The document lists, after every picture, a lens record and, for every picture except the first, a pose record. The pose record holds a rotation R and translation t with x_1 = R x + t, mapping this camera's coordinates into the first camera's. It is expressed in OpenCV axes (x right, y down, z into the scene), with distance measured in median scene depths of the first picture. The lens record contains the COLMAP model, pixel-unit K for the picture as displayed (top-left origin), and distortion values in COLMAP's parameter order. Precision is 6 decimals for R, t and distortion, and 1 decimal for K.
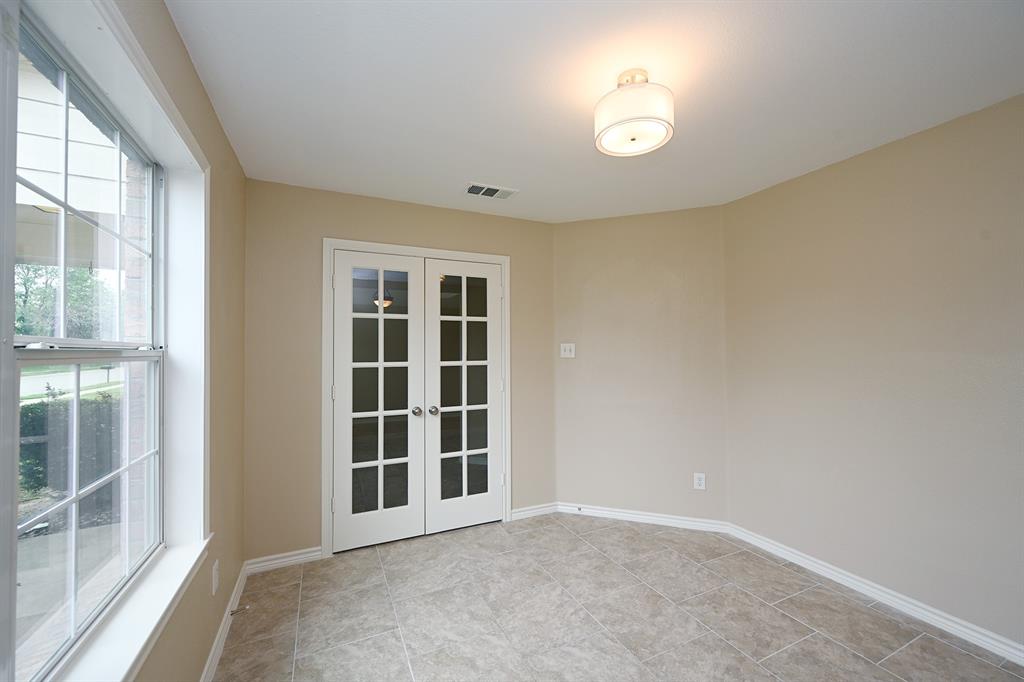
lens RADIAL K [[403.1, 0, 506.8], [0, 403.1, 342.0], [0, 0, 1]] dist [0.000950, 0.000422]
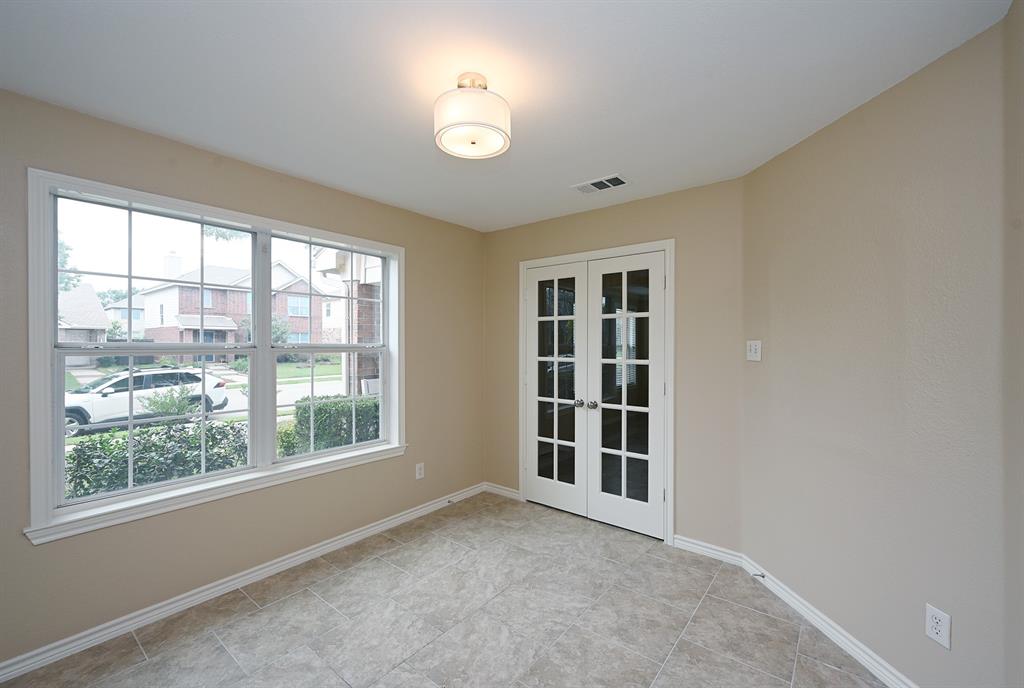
lens RADIAL K [[403.1, 0, 510.8], [0, 403.1, 348.3], [0, 0, 1]] dist [0.000950, 0.000422]
pose [[0.465438, 0.012263, -0.884995, 0.667901], [0.007250, 0.999818, 0.017666, 0.002153], [0.885051, -0.014639, 0.465264, 0.326809]]
